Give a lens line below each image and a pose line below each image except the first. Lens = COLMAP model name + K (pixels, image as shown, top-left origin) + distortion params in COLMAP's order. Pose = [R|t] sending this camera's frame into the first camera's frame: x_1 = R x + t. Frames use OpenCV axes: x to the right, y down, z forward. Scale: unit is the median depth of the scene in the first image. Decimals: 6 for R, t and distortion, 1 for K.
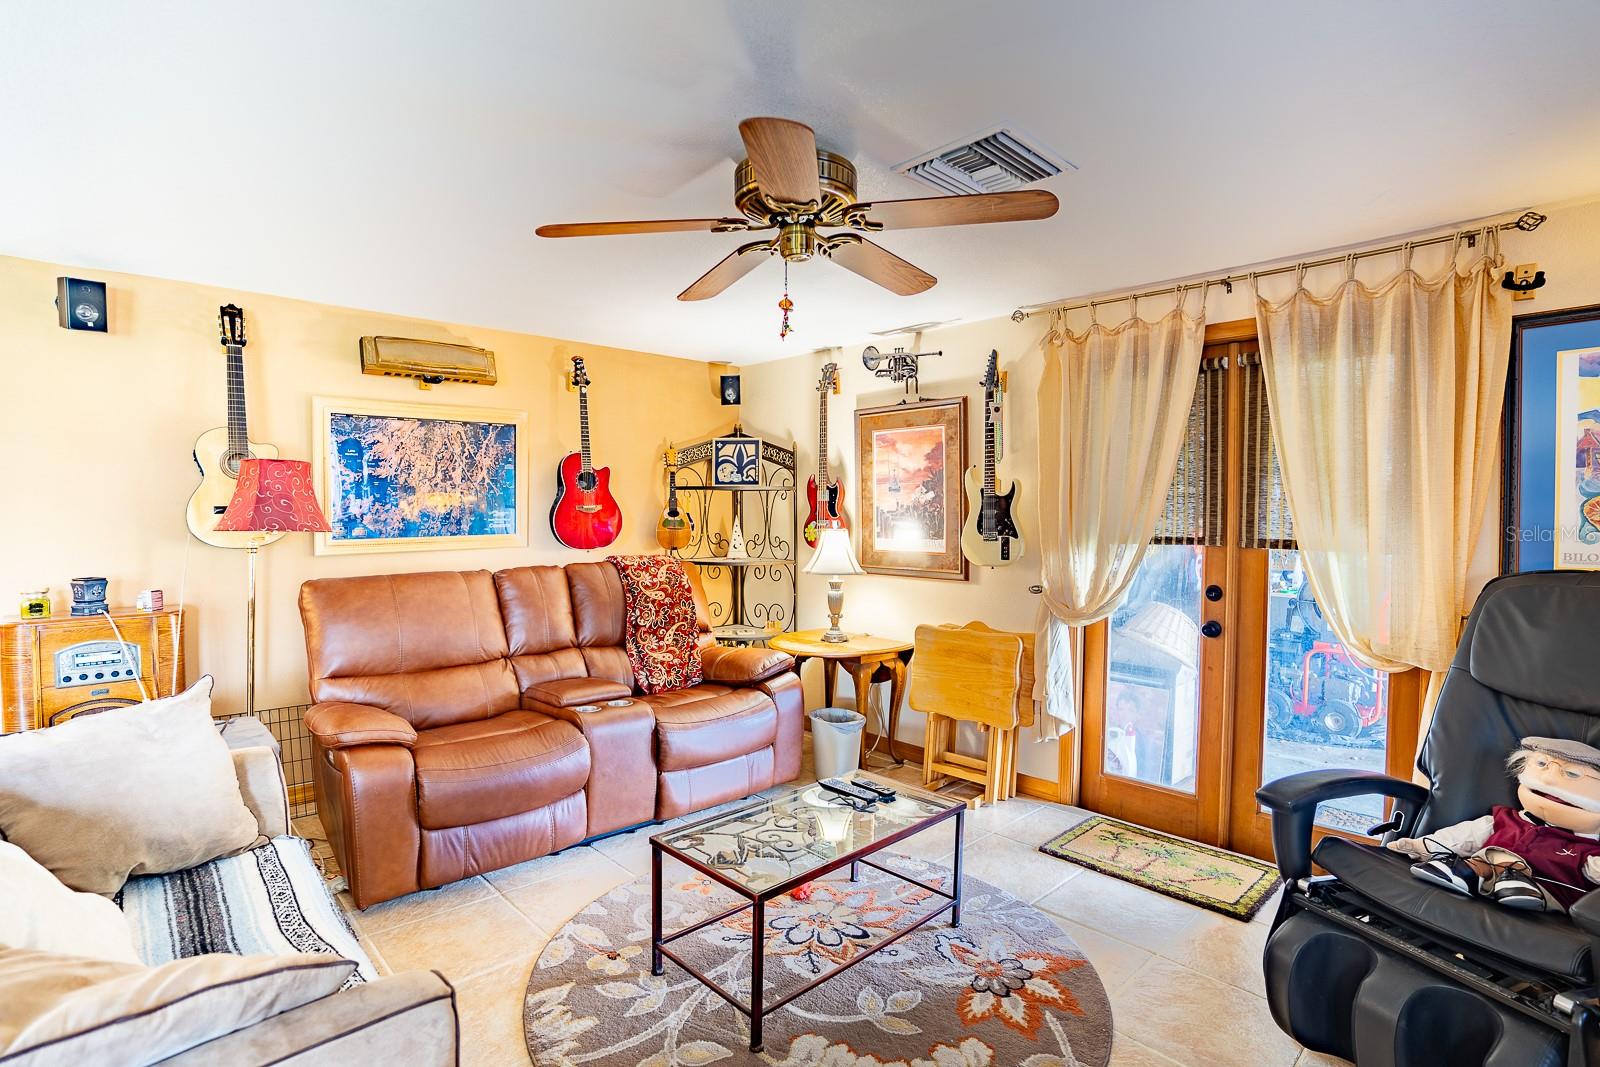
lens RADIAL K [[793.1, 0, 800.0], [0, 793.1, 533.5], [0, 0, 1]] dist [-0.066332, 0.057449]
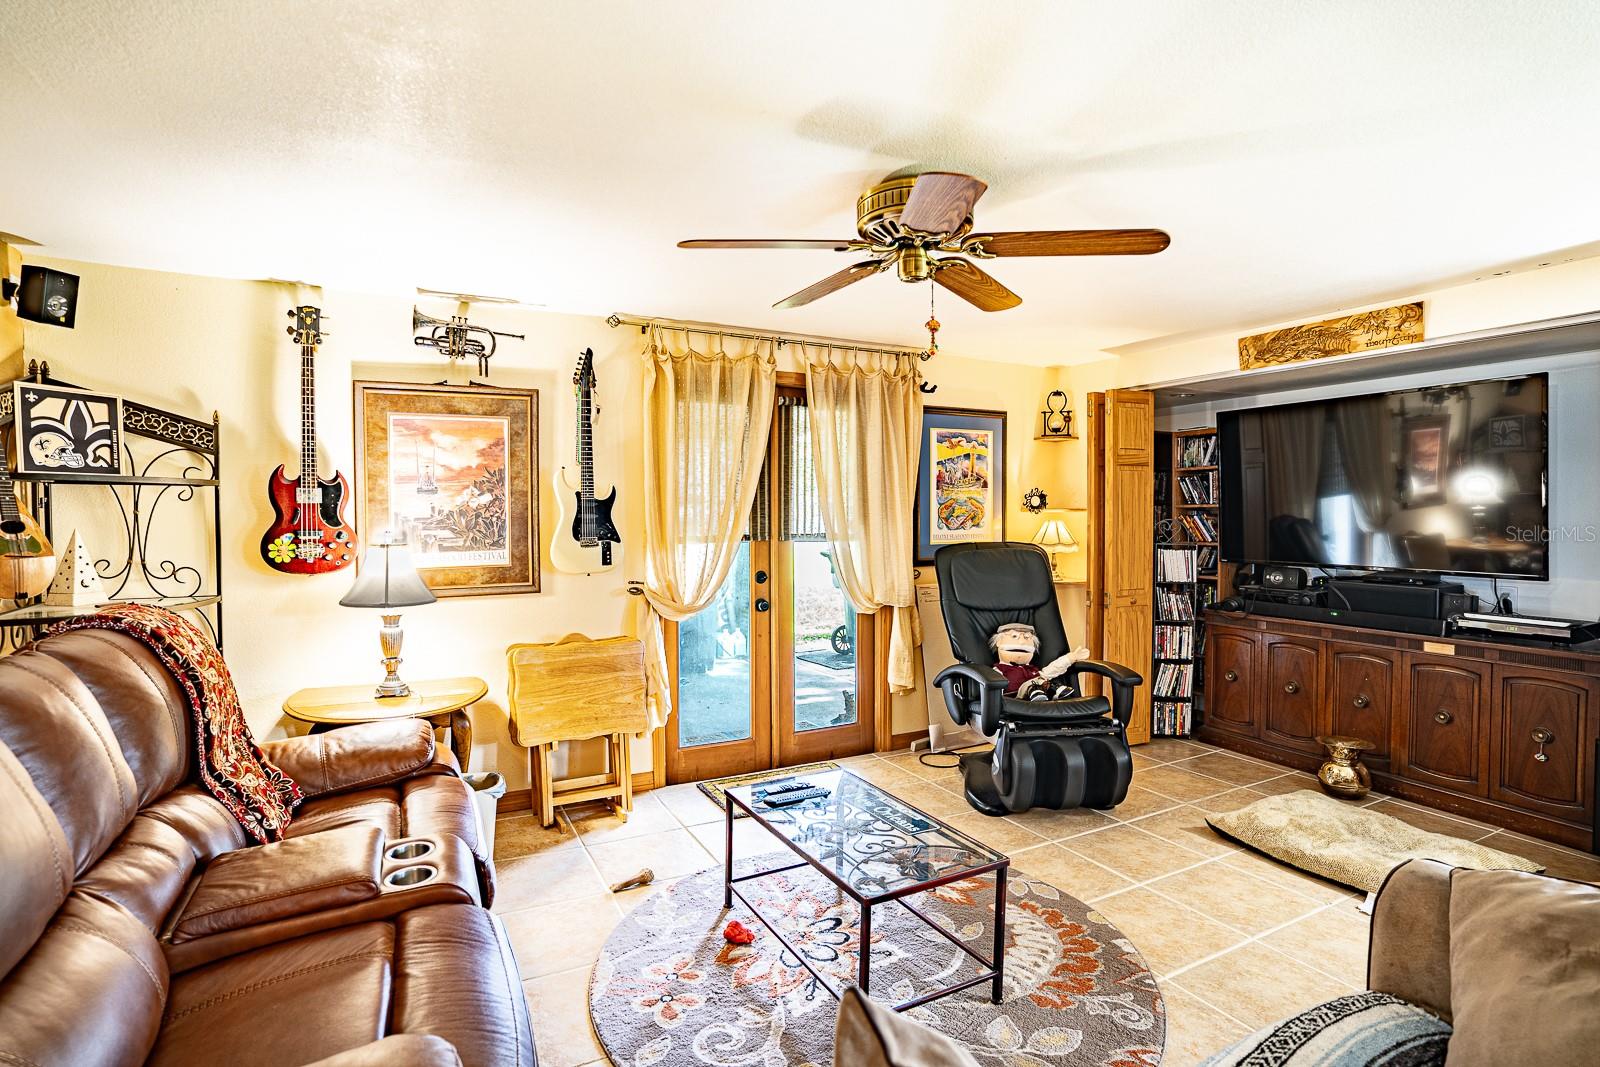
lens RADIAL K [[793.1, 0, 800.0], [0, 793.1, 533.5], [0, 0, 1]] dist [-0.066332, 0.057449]
pose [[0.290119, -0.032391, 0.956442, -0.553465], [0.032207, 0.999191, 0.024070, -0.019980], [-0.956448, 0.023821, 0.290928, 0.437215]]
